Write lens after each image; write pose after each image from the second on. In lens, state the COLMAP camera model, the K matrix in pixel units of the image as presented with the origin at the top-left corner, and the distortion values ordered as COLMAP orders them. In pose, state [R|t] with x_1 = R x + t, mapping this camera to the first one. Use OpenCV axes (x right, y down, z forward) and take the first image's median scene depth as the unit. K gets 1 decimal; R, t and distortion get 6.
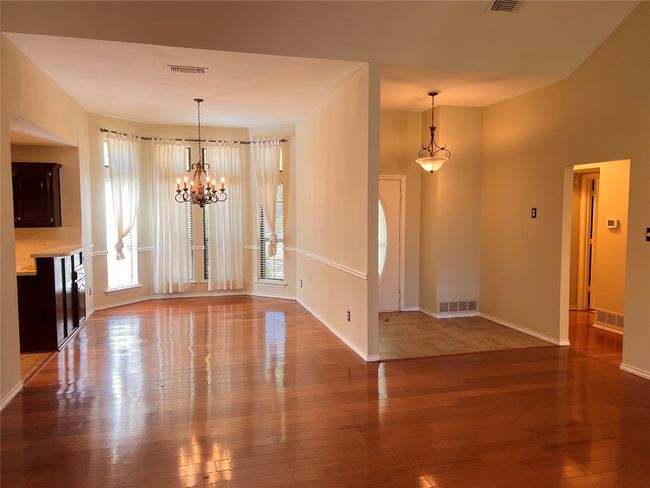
lens RADIAL K [[495.4, 0, 325.0], [0, 495.4, 244.0], [0, 0, 1]] dist [0.040926, -0.005781]
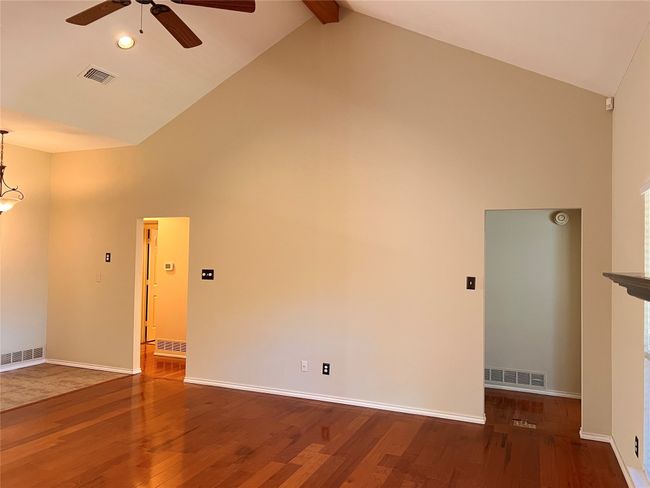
lens RADIAL K [[495.4, 0, 325.0], [0, 495.4, 244.0], [0, 0, 1]] dist [0.040926, -0.005781]
pose [[0.633861, 0.030126, 0.772860, -0.139158], [0.038203, 0.996802, -0.070188, 0.004353], [-0.772503, 0.074015, 0.630683, -0.072476]]
